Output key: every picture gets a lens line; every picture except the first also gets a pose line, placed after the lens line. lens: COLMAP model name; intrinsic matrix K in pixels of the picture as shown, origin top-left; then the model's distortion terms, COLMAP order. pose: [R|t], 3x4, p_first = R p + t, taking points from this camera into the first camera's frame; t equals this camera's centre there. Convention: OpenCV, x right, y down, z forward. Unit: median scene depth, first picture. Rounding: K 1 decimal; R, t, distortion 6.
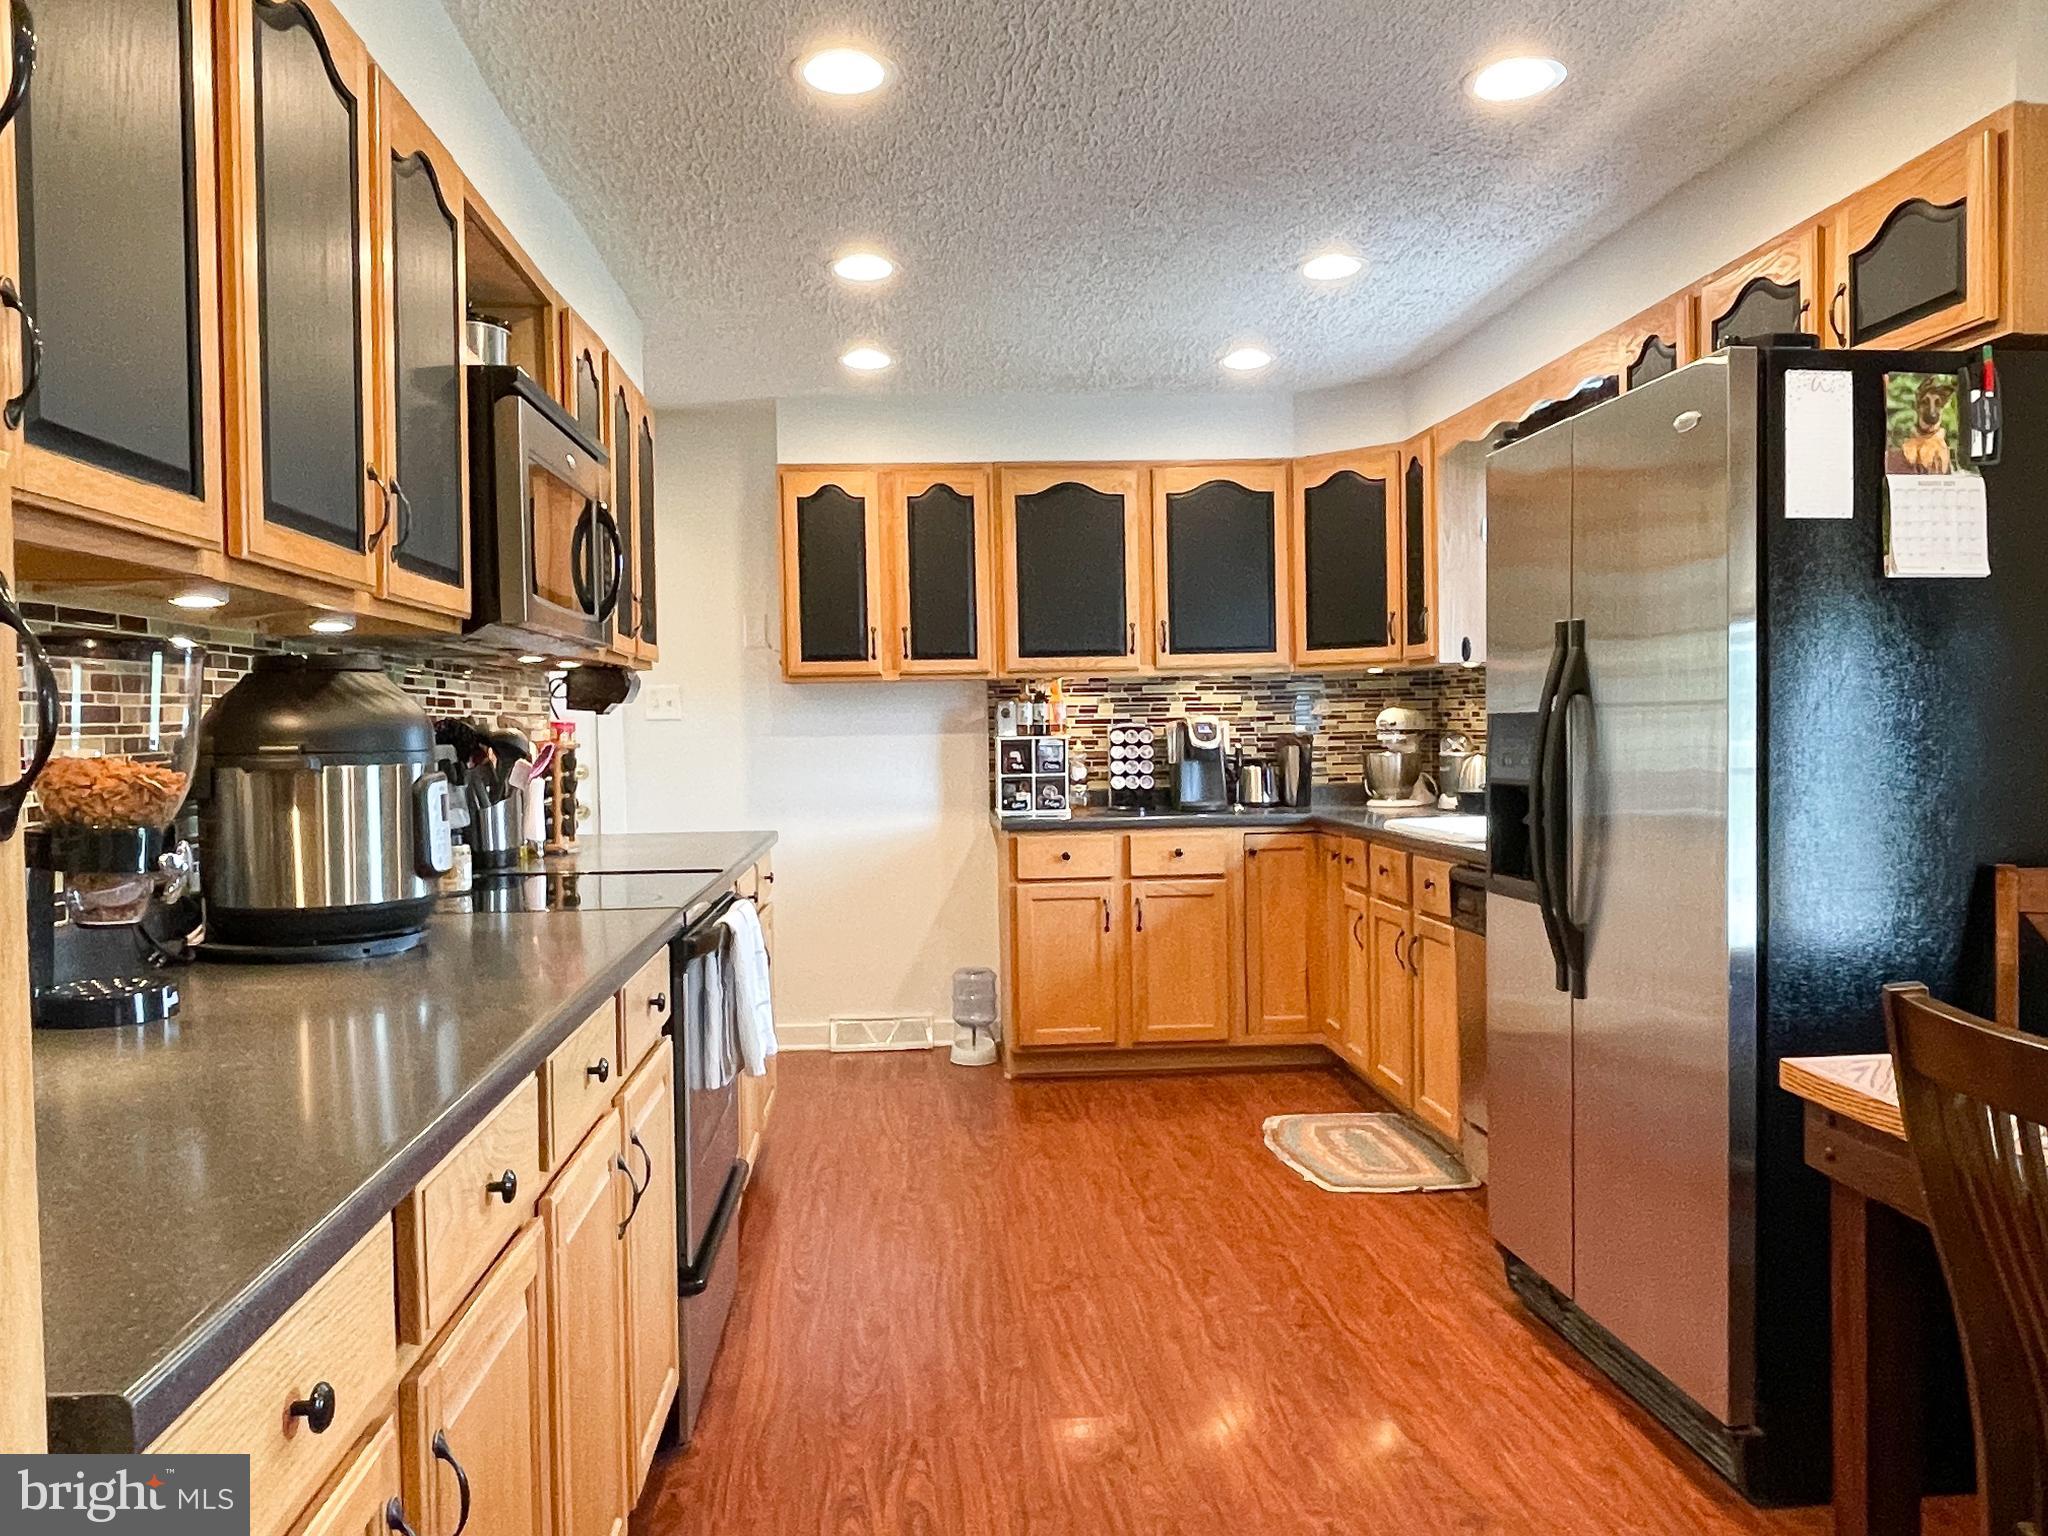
lens RADIAL K [[1526.5, 0, 1017.2], [0, 1526.5, 774.9], [0, 0, 1]] dist [0.005084, 0.001415]
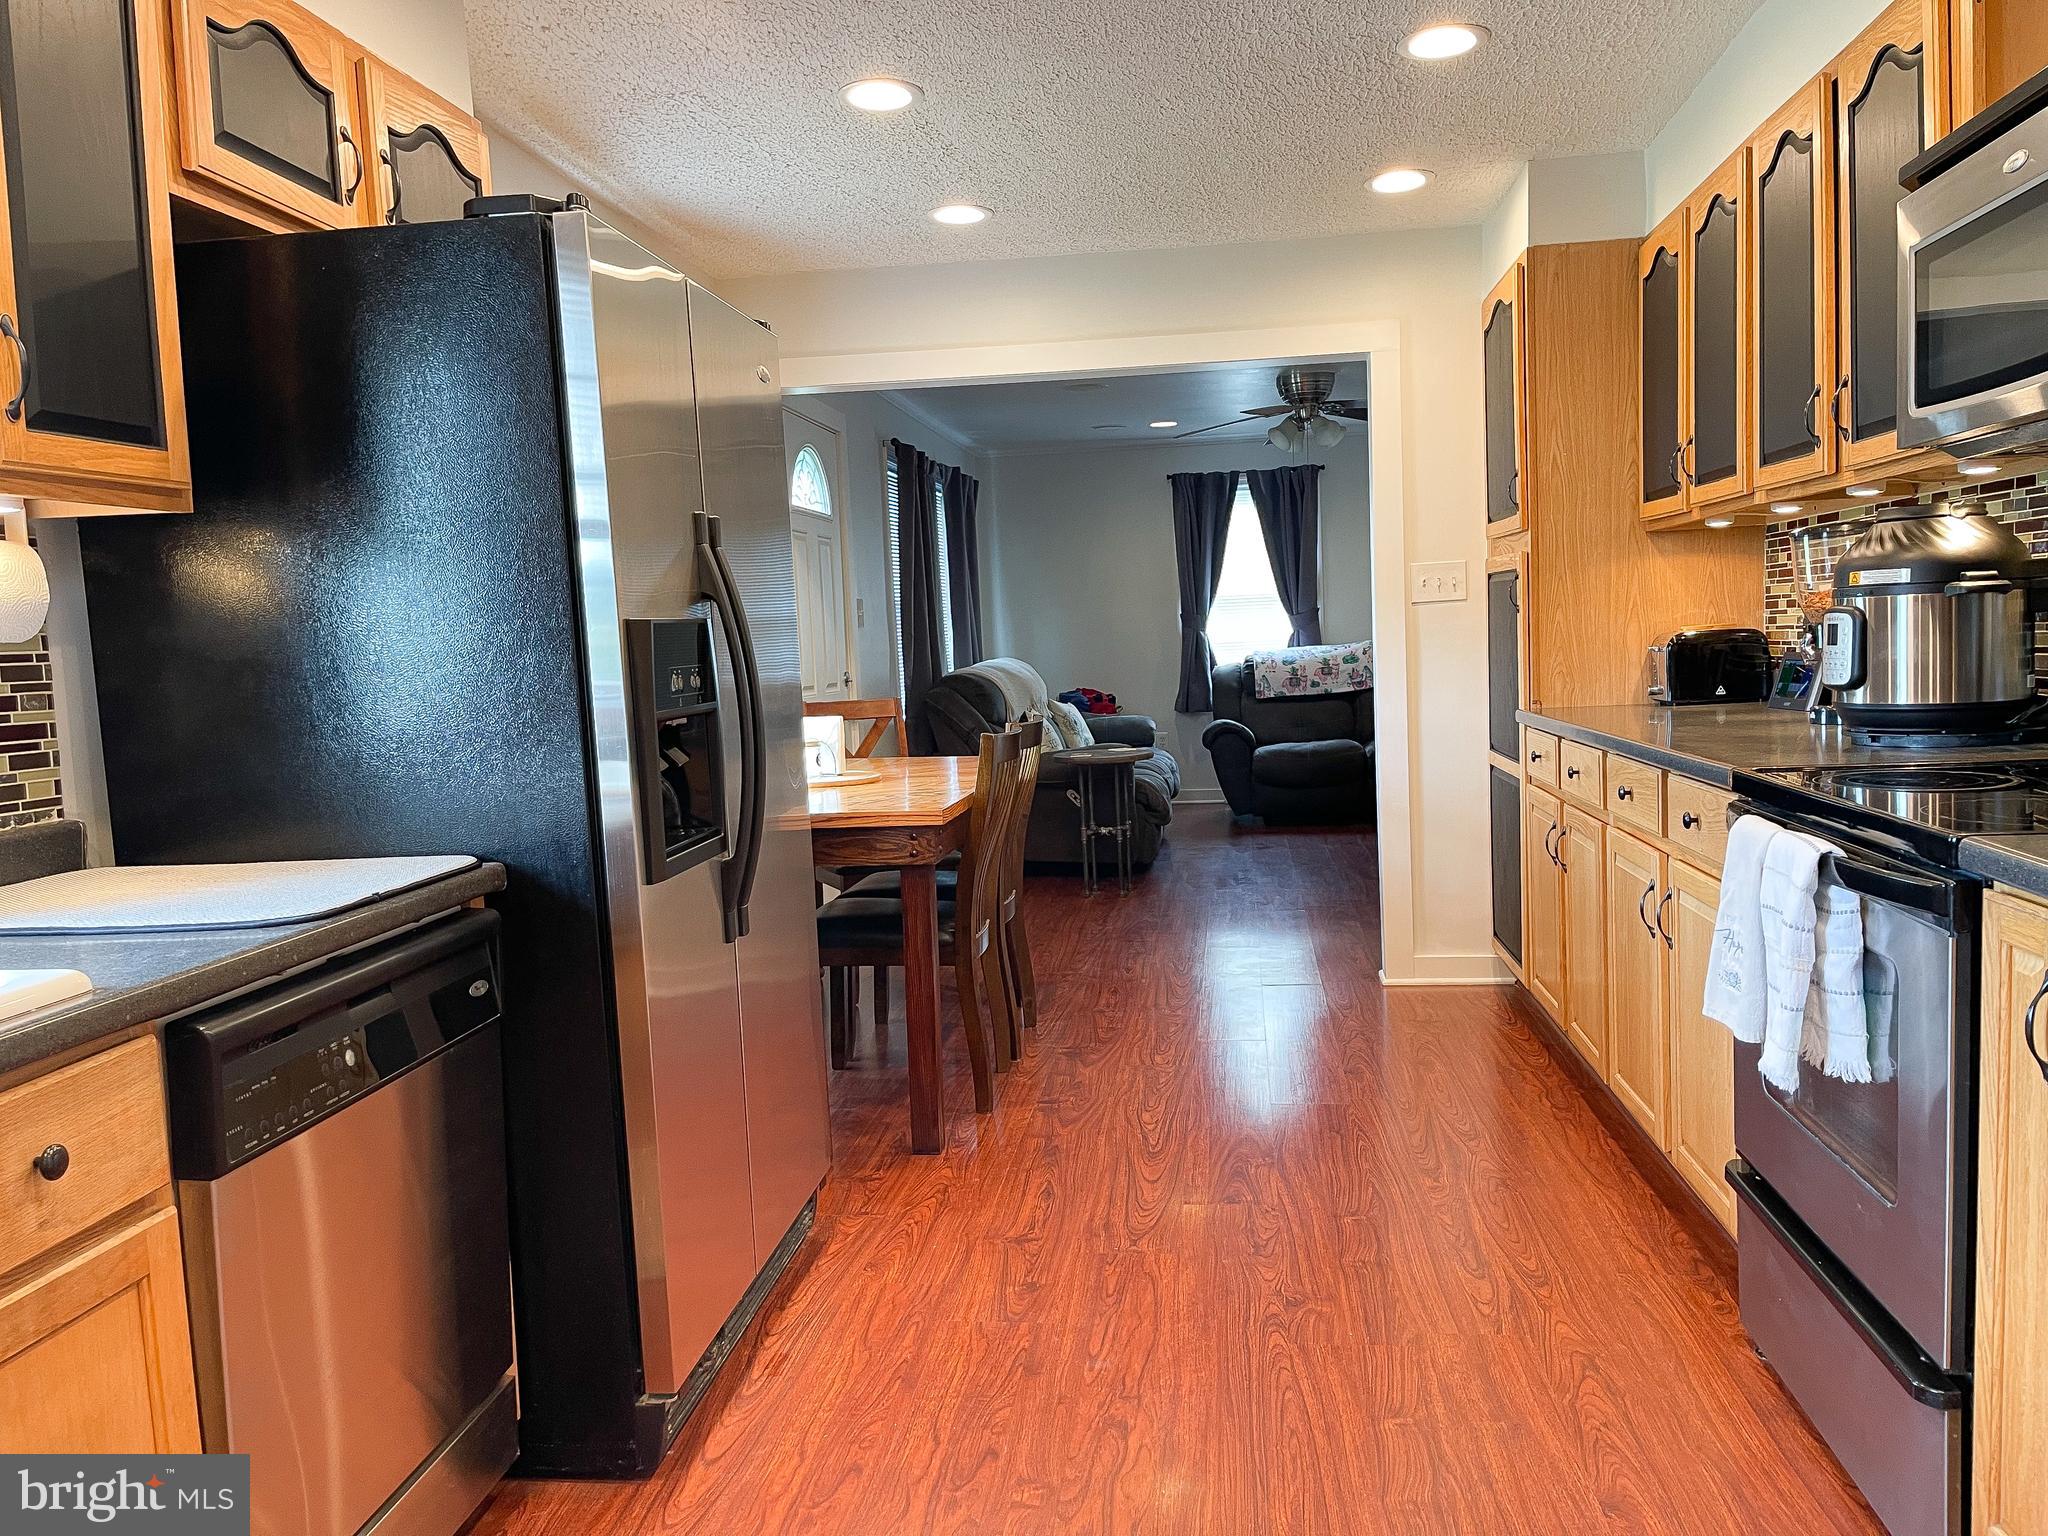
lens RADIAL K [[1536.7, 0, 1024.2], [0, 1536.7, 770.5], [0, 0, 1]] dist [0.036123, -0.045308]
pose [[-0.976340, 0.039540, 0.212596, 0.002284], [0.065438, 0.991068, 0.116197, -0.024930], [-0.206103, 0.127360, -0.970207, 0.975193]]
